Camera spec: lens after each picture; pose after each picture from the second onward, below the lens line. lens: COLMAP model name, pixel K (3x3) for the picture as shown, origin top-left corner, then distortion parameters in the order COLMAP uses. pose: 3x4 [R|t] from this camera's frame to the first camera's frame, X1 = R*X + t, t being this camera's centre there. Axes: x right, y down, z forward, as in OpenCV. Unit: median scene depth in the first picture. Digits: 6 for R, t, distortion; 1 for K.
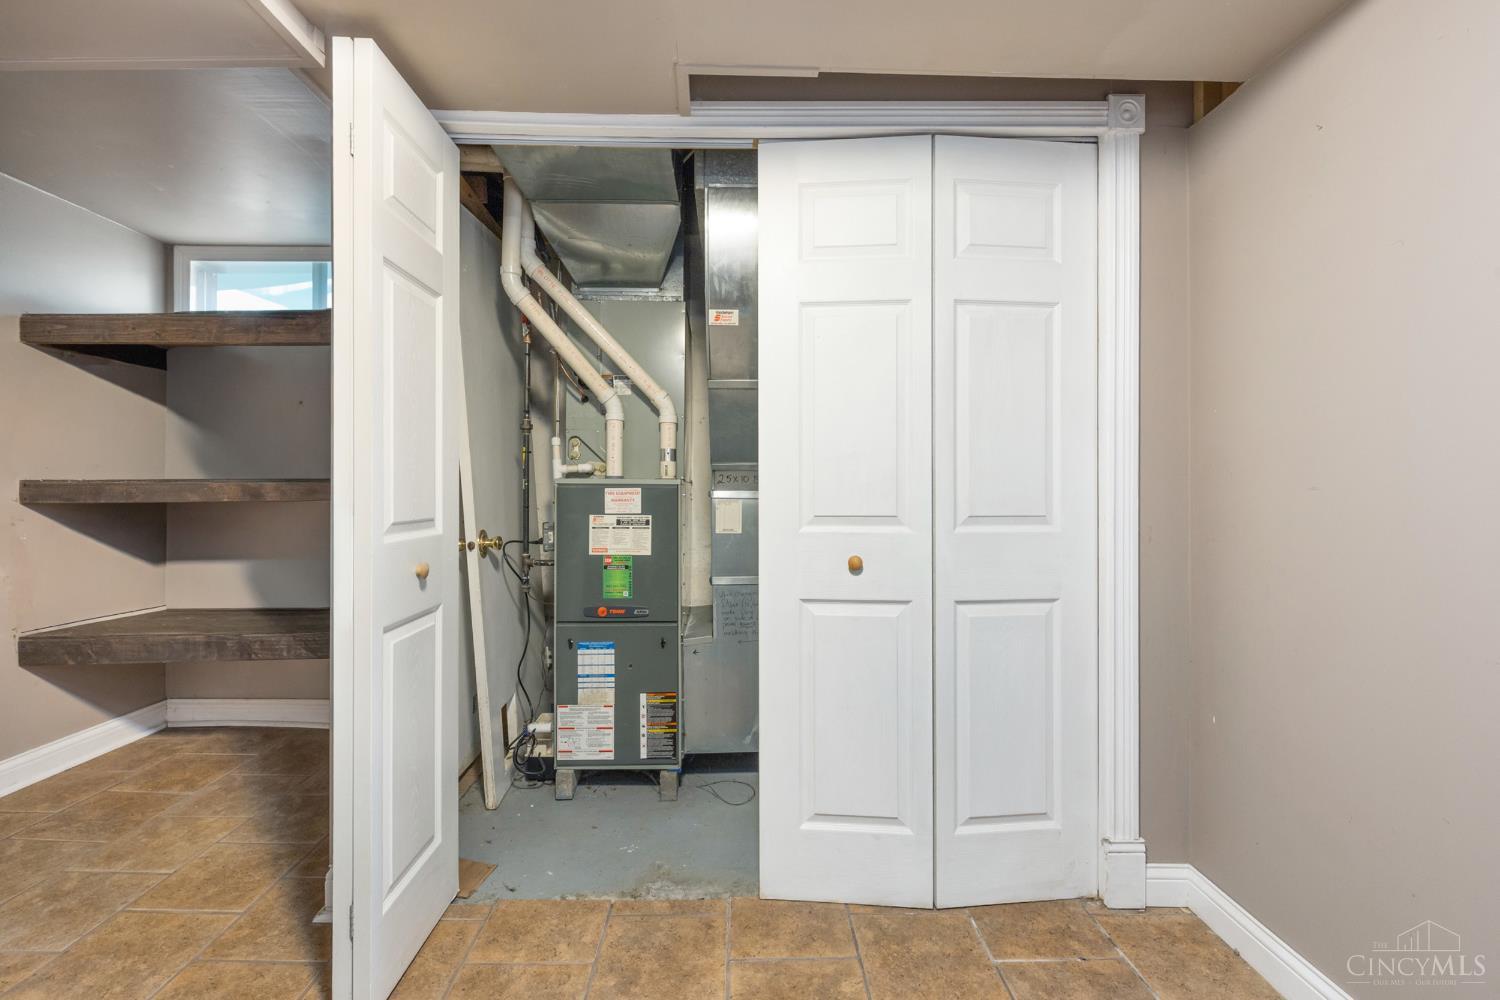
lens RADIAL K [[678.5, 0, 747.5], [0, 678.5, 494.0], [0, 0, 1]] dist [0.009945, -0.002289]
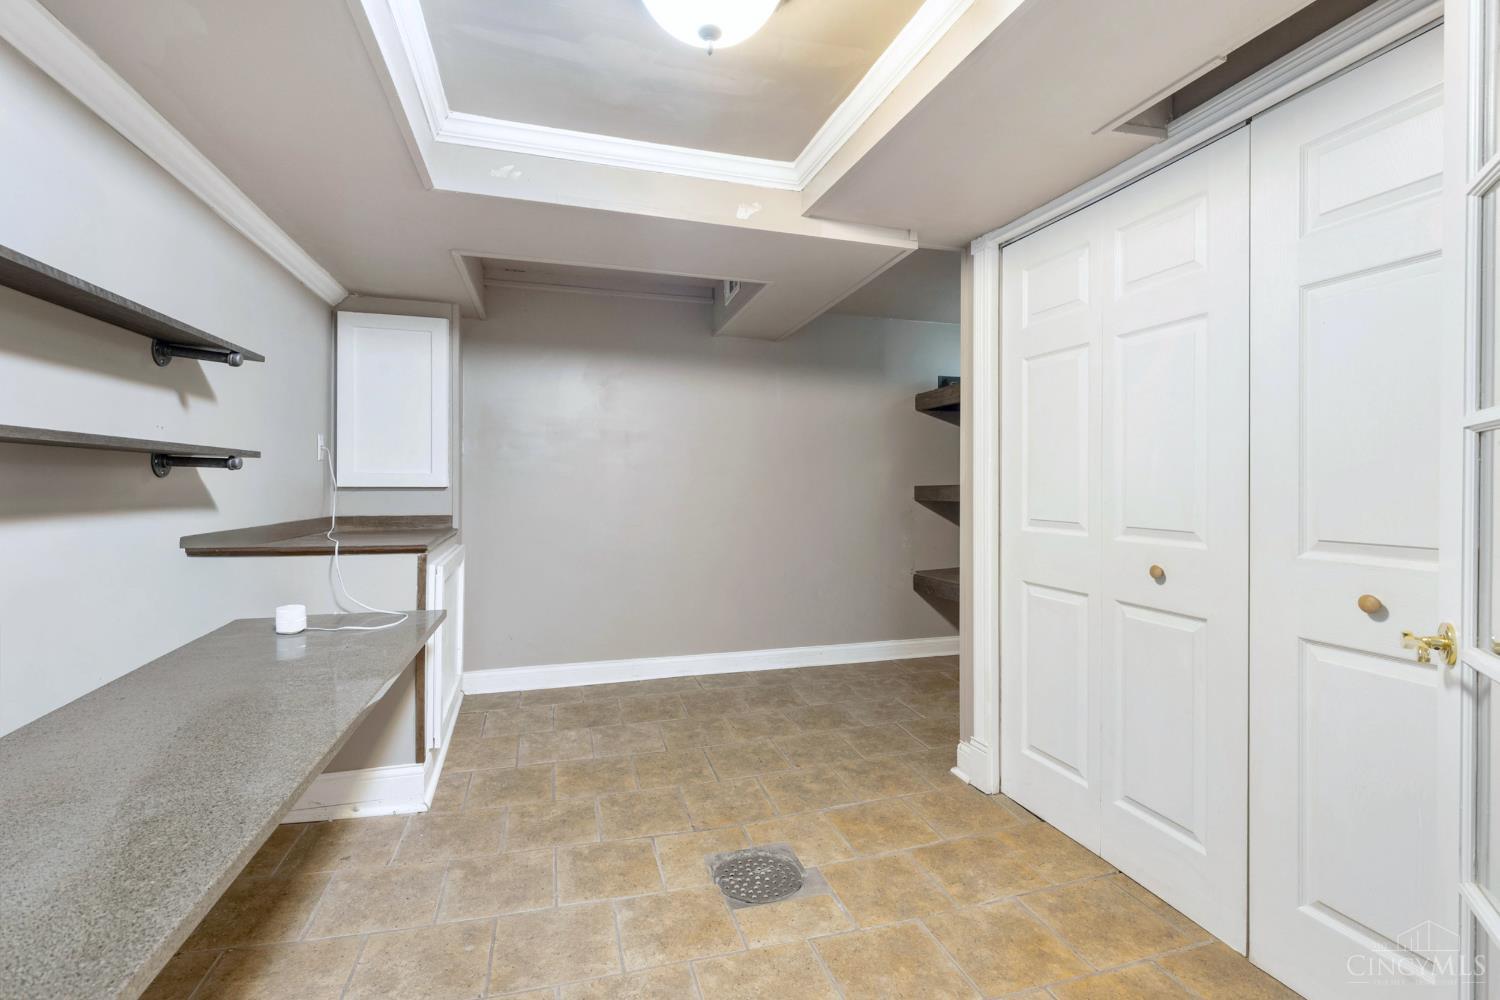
lens RADIAL K [[678.5, 0, 751.7], [0, 678.5, 487.5], [0, 0, 1]] dist [0.009945, -0.002289]
pose [[0.284680, 0.008324, -0.958587, 0.752022], [-0.032356, 0.999476, -0.000930, -0.001762], [0.958076, 0.031281, 0.284800, 0.110463]]
